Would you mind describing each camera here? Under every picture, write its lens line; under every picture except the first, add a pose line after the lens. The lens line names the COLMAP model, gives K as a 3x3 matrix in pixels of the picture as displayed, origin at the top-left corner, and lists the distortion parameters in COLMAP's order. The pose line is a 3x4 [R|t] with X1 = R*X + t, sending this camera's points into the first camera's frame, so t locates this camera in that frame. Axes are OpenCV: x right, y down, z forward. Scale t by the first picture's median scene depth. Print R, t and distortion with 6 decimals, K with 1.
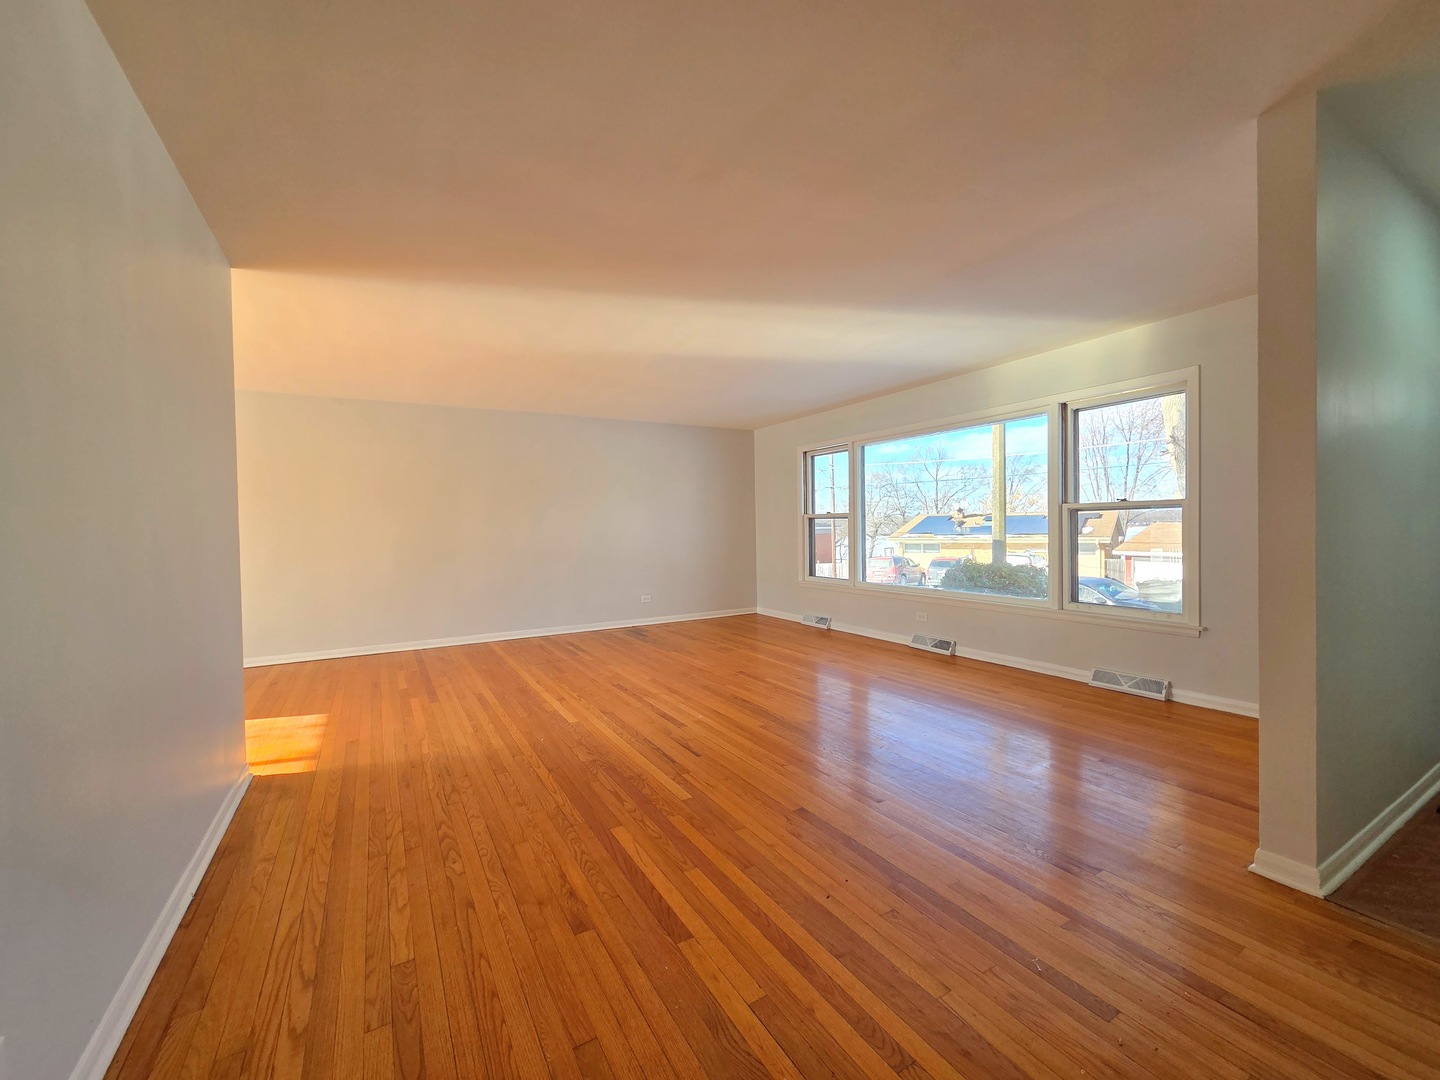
lens RADIAL K [[584.4, 0, 697.1], [0, 584.4, 526.6], [0, 0, 1]] dist [0.001645, 0.000763]
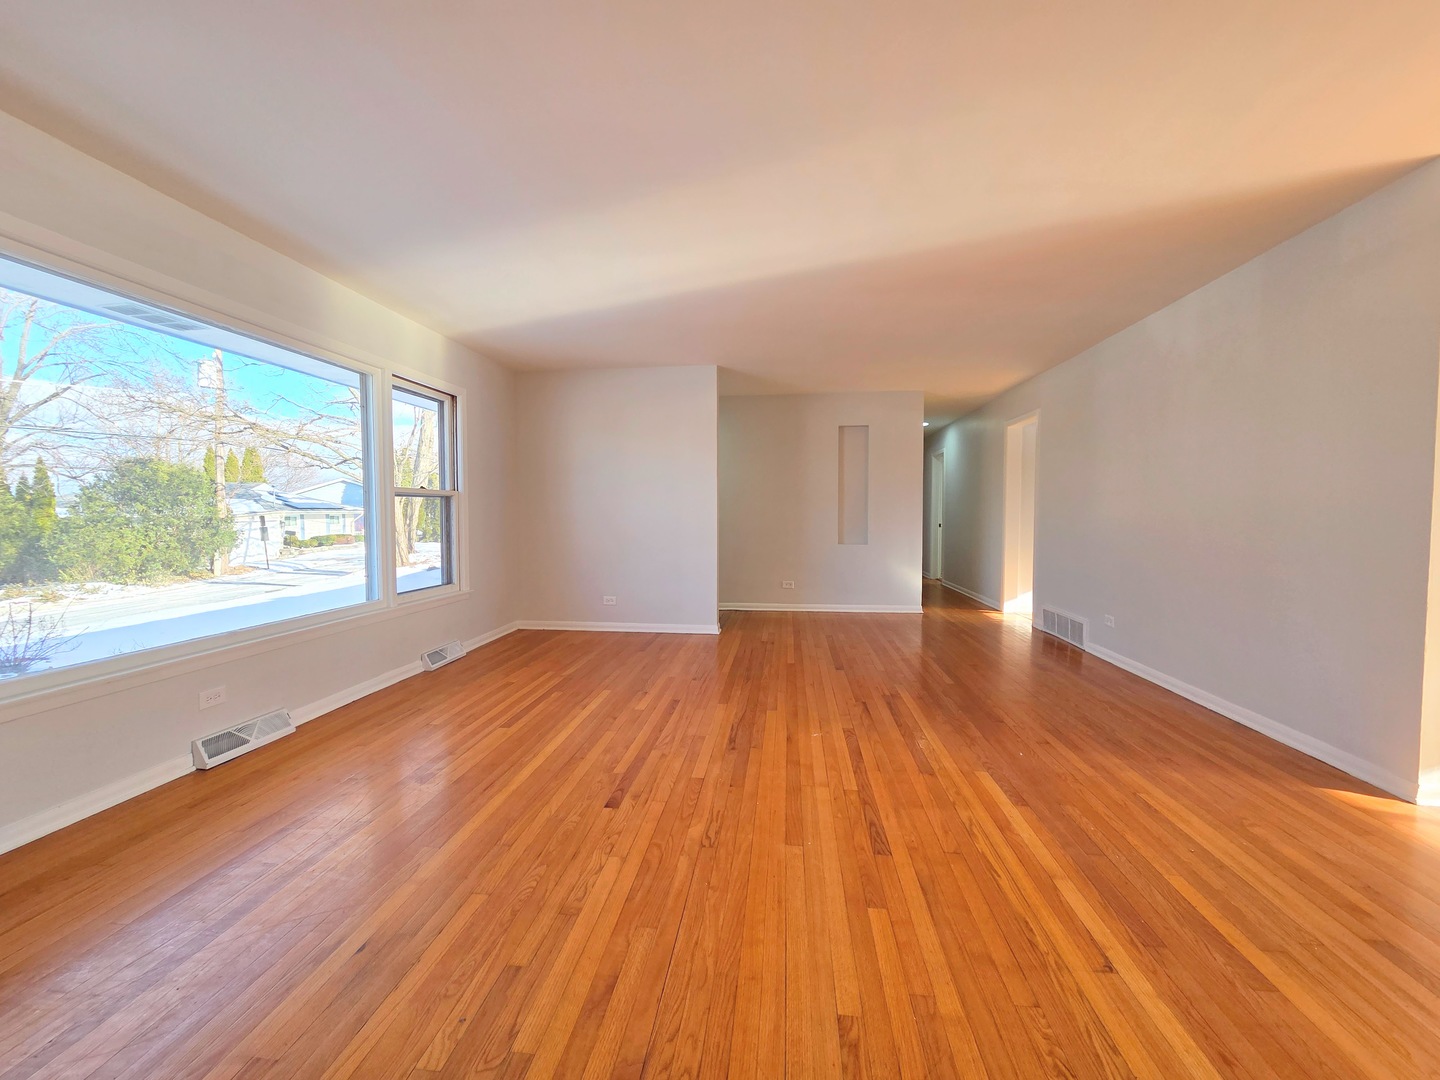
lens RADIAL K [[584.4, 0, 705.7], [0, 584.4, 539.6], [0, 0, 1]] dist [0.001645, 0.000763]
pose [[-0.807320, -0.013875, 0.589950, -0.323206], [0.008660, 0.999337, 0.035354, 0.017232], [-0.590050, 0.033651, -0.806665, 1.602405]]
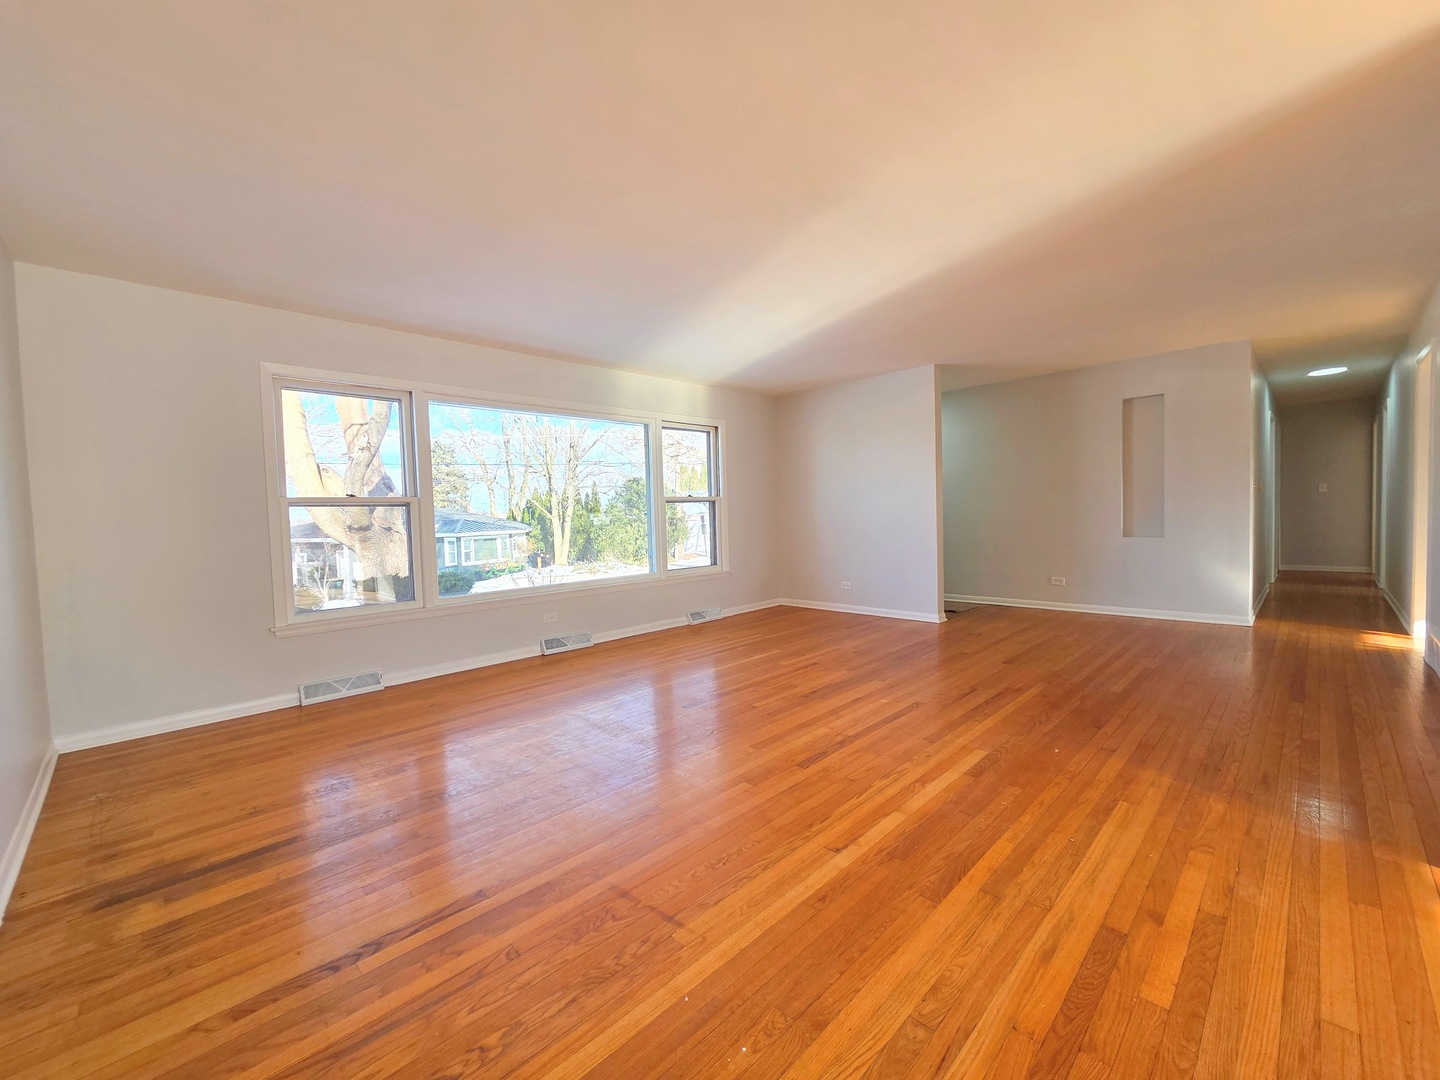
lens RADIAL K [[584.4, 0, 715.4], [0, 584.4, 542.0], [0, 0, 1]] dist [0.001645, 0.000763]
pose [[-0.264120, -0.026890, 0.964115, -0.763613], [0.030461, 0.998880, 0.036204, 0.021626], [-0.964009, 0.038930, -0.263005, 1.378547]]
